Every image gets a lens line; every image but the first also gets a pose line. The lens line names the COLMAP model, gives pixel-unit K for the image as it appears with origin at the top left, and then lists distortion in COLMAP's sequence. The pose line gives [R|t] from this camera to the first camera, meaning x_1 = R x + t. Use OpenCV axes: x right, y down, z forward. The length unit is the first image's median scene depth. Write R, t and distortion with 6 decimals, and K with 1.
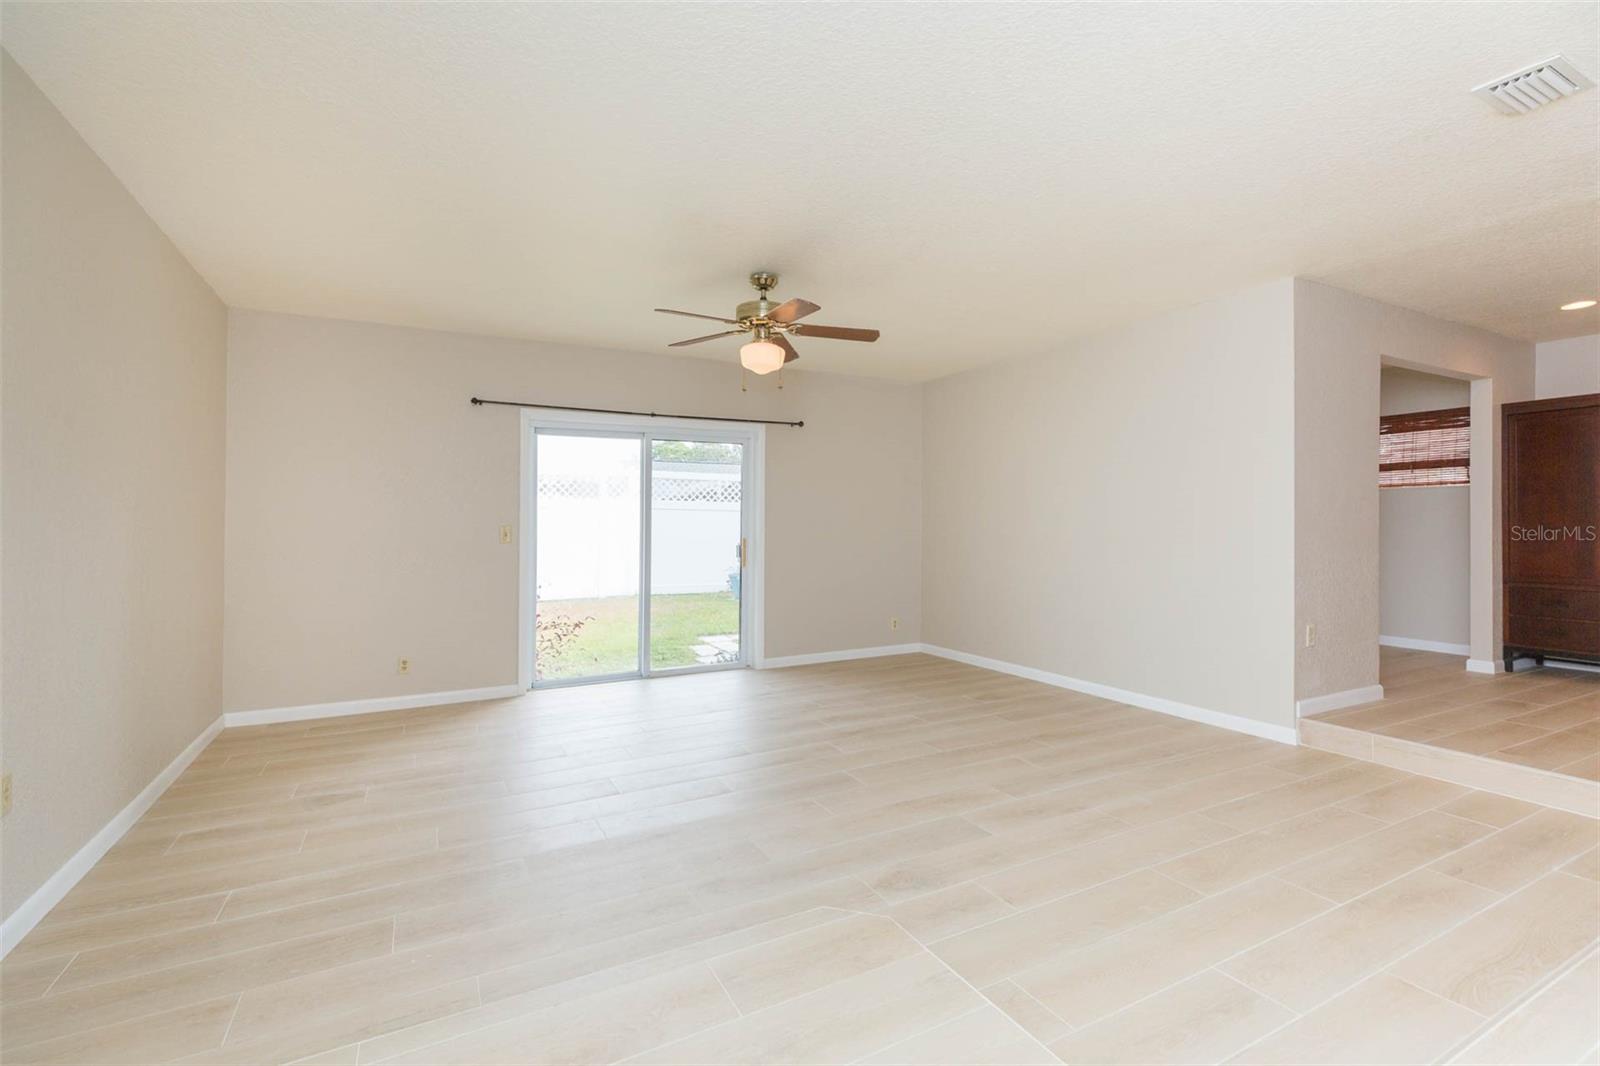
lens RADIAL K [[718.0, 0, 797.6], [0, 718.0, 510.3], [0, 0, 1]] dist [0.005261, 0.000928]
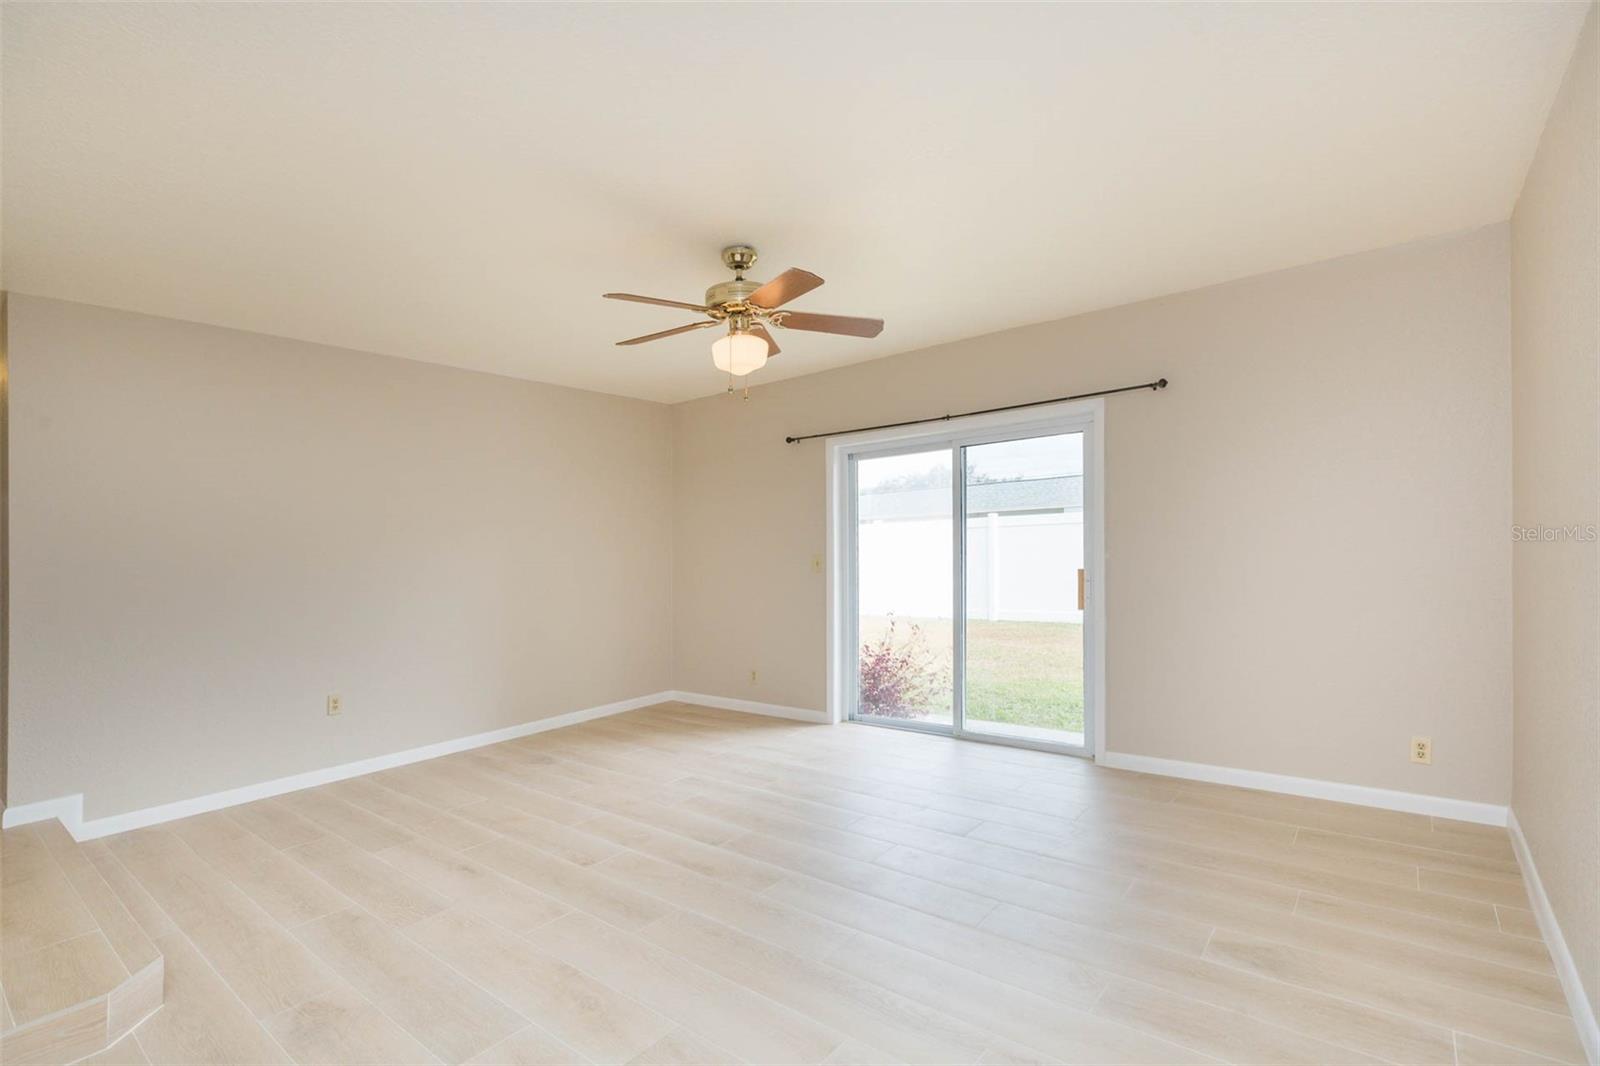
lens RADIAL K [[736.9, 0, 805.6], [0, 736.9, 533.7], [0, 0, 1]] dist [0.003342, 0.000426]
pose [[0.403805, -0.025048, -0.914502, 0.554492], [0.049742, 0.998748, -0.005391, -0.004884], [0.913492, -0.043313, 0.404545, 0.565460]]
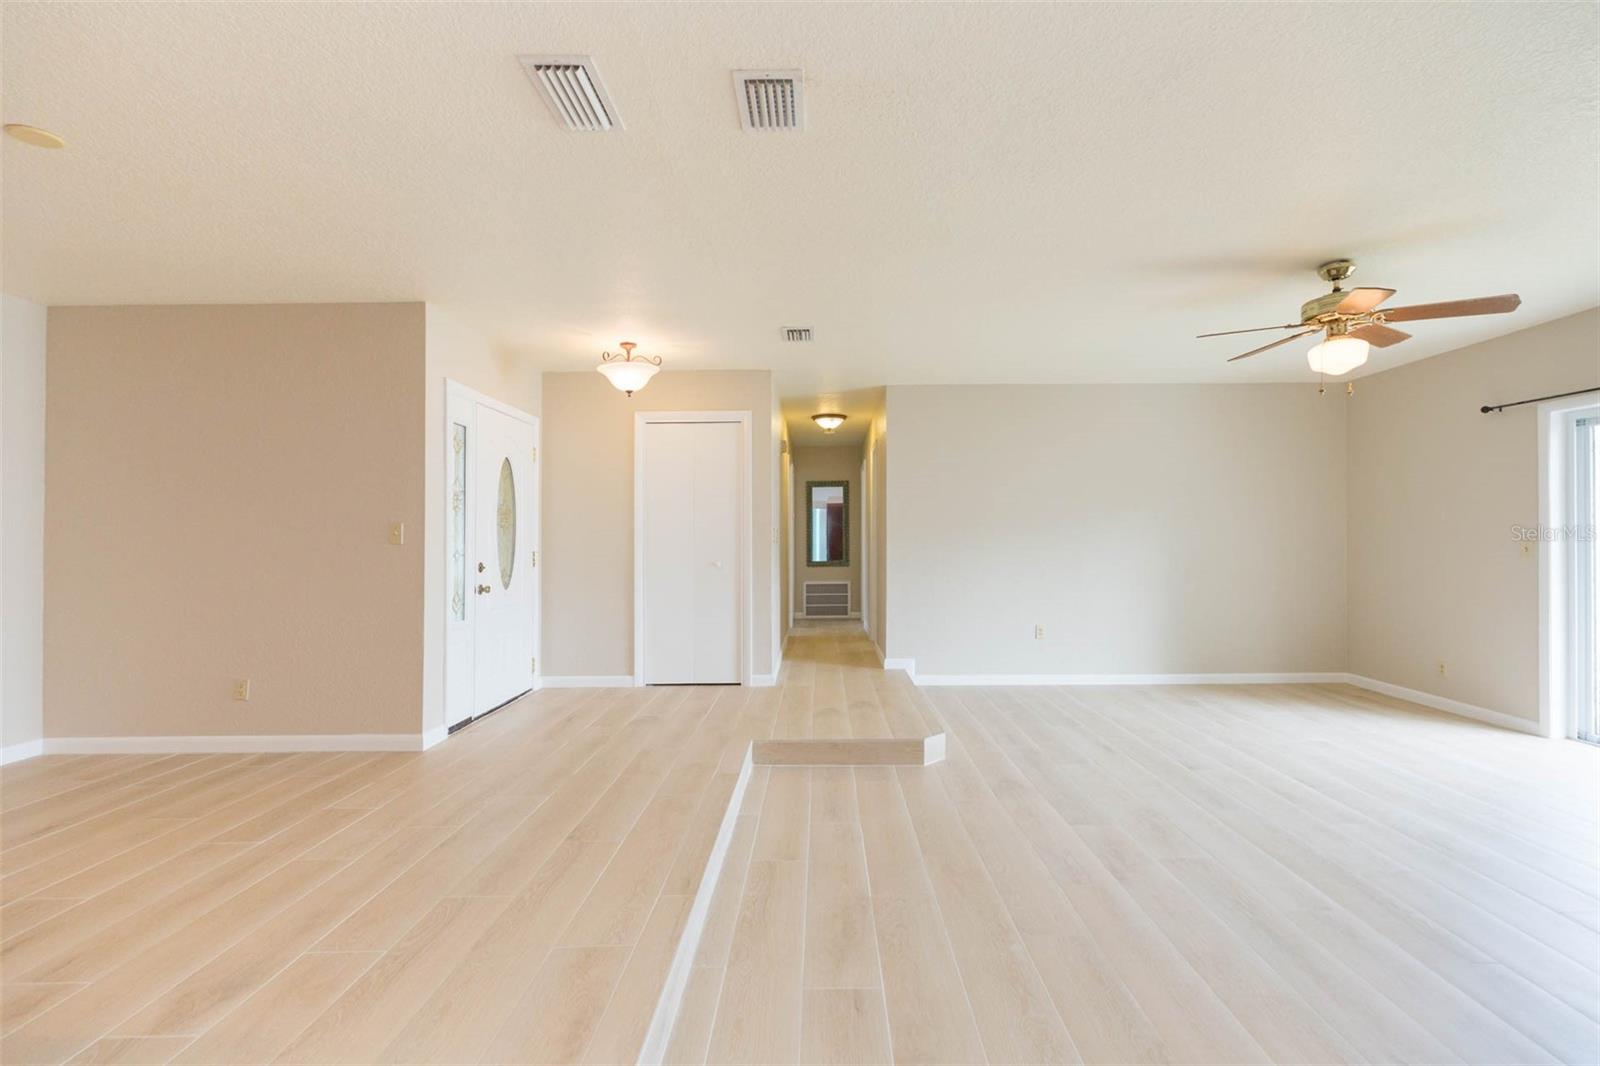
lens RADIAL K [[734.0, 0, 822.9], [0, 734.0, 545.8], [0, 0, 1]] dist [-0.001798, 0.007006]
pose [[-0.465062, 0.017564, -0.885104, 0.787220], [0.024349, 0.999679, 0.007044, 0.000884], [0.884943, -0.018276, -0.465340, 0.651441]]
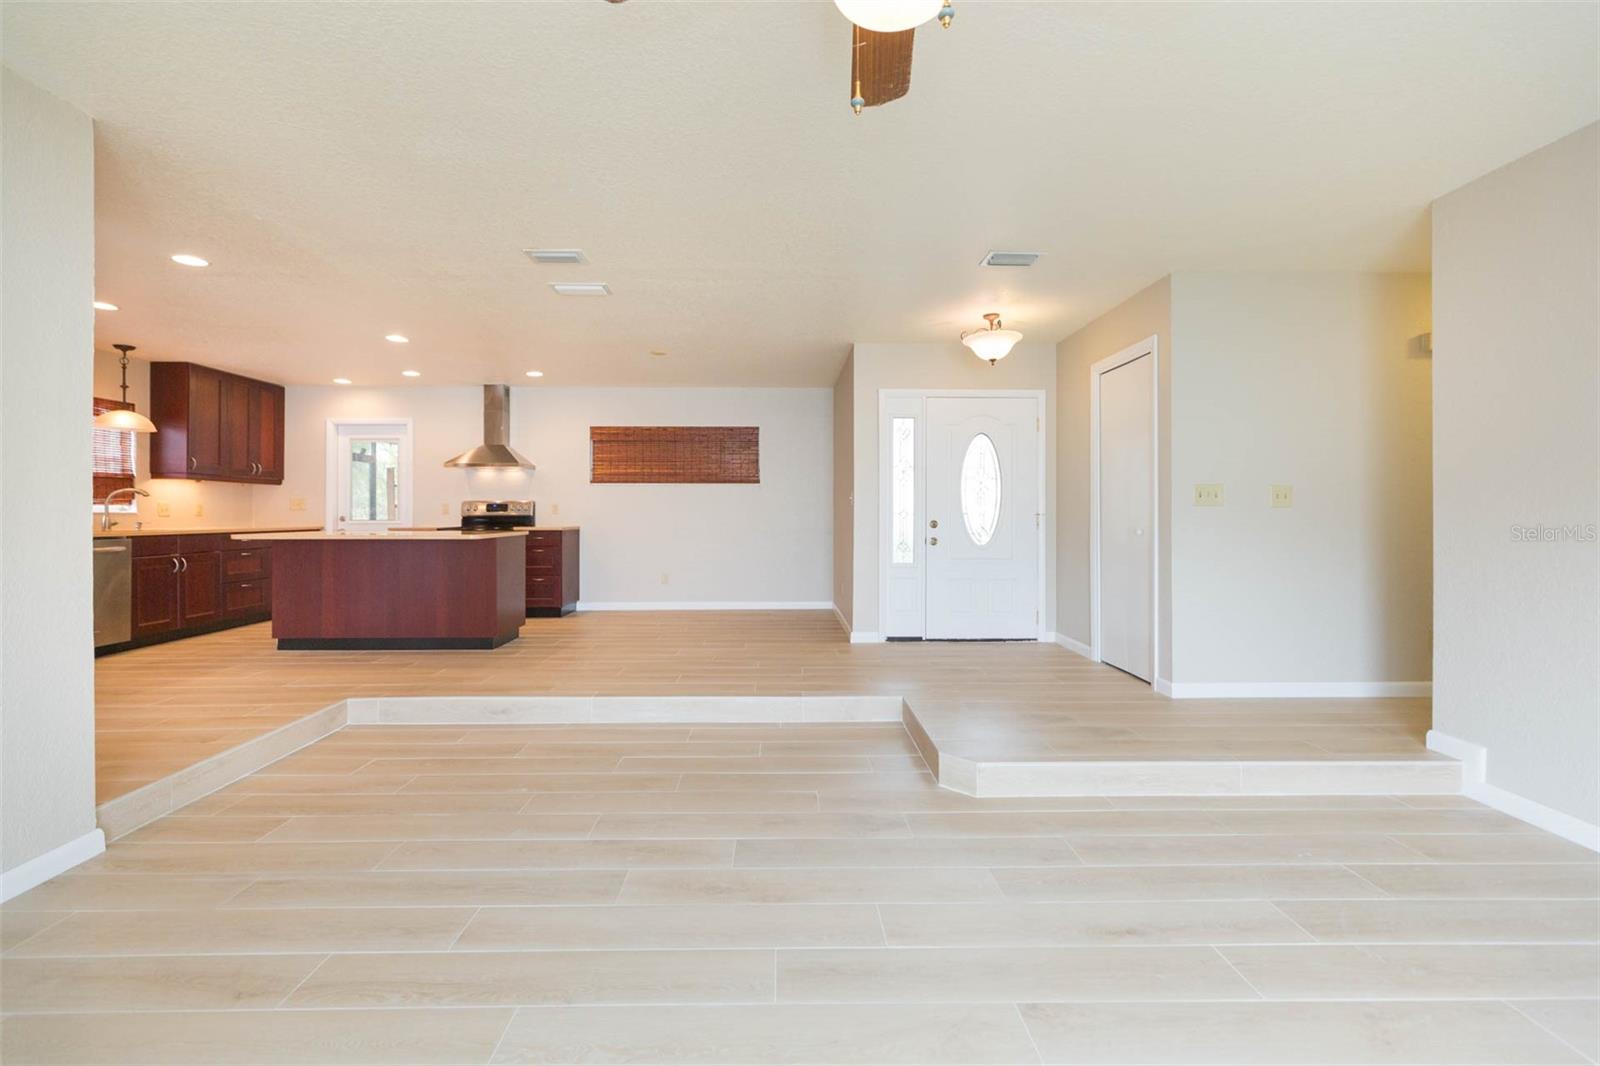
lens RADIAL K [[730.2, 0, 784.5], [0, 730.2, 512.9], [0, 0, 1]] dist [0.003698, 0.000364]
pose [[-0.892182, 0.003145, 0.451666, -0.116044], [-0.003217, 0.999906, -0.013317, 0.021675], [-0.451665, -0.013334, -0.892088, 0.991964]]
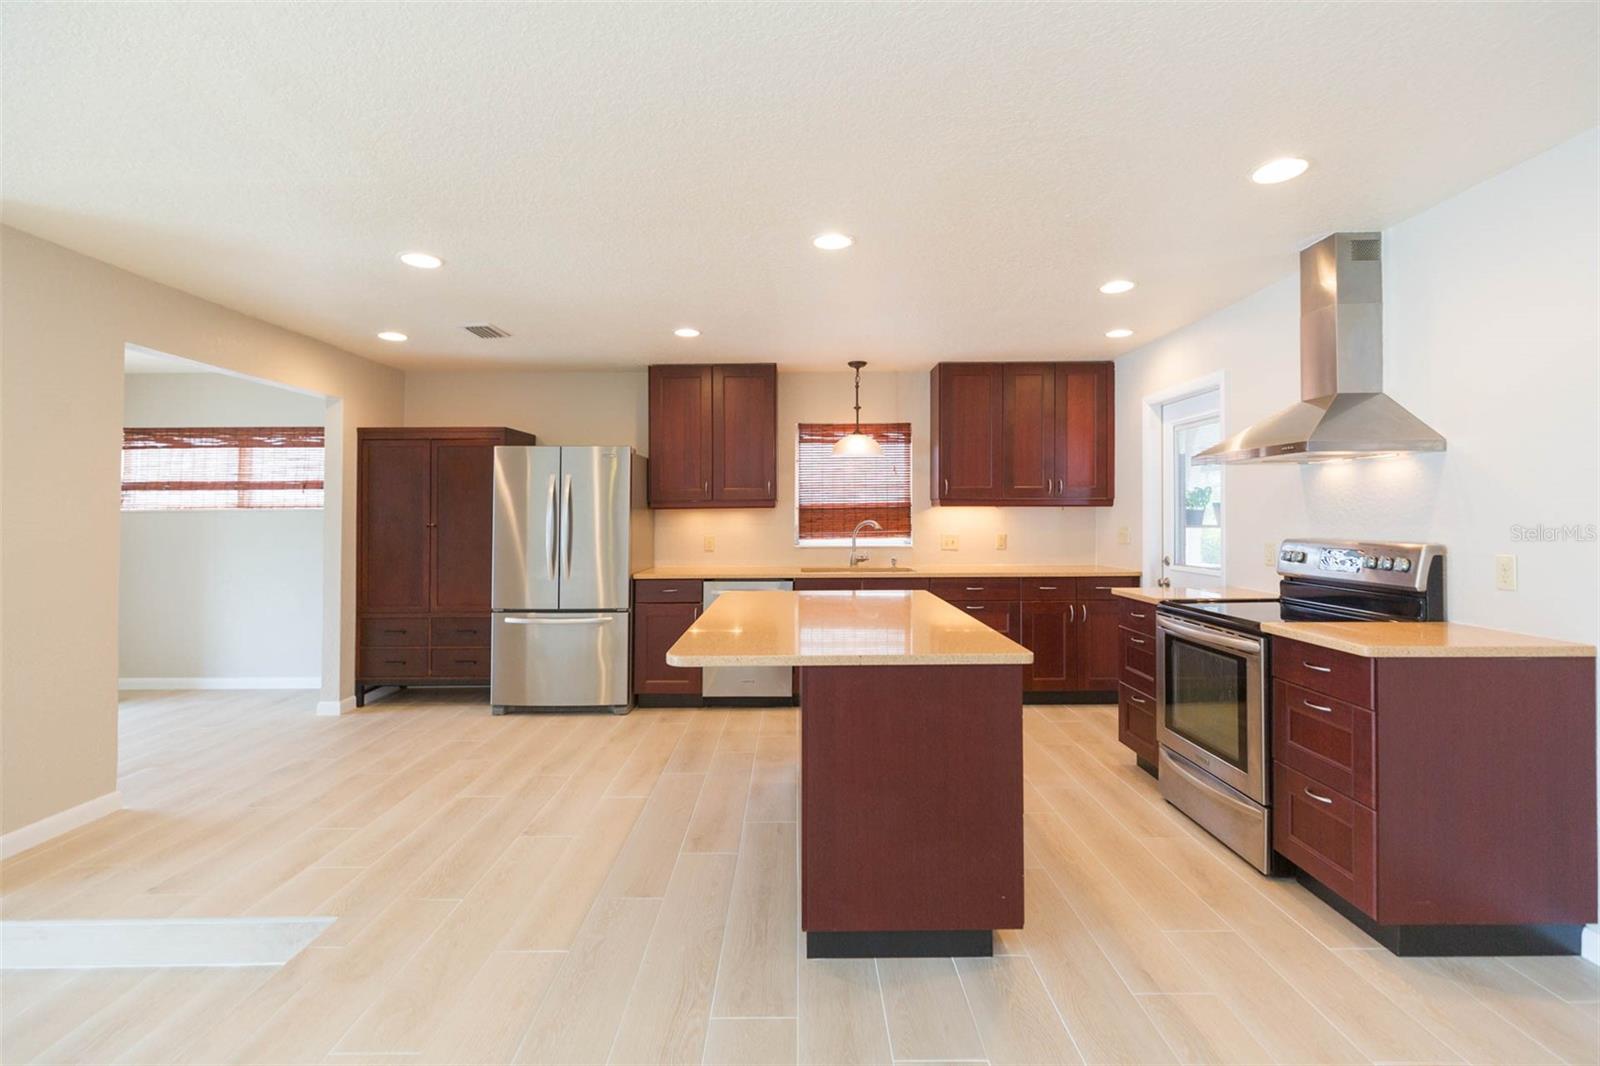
lens RADIAL K [[731.6, 0, 794.7], [0, 731.6, 499.4], [0, 0, 1]] dist [0.003622, 0.000708]
pose [[0.457613, 0.020754, 0.888909, 0.380596], [-0.009969, 0.999784, -0.018210, -0.039622], [-0.889096, -0.000529, 0.457721, 0.044282]]
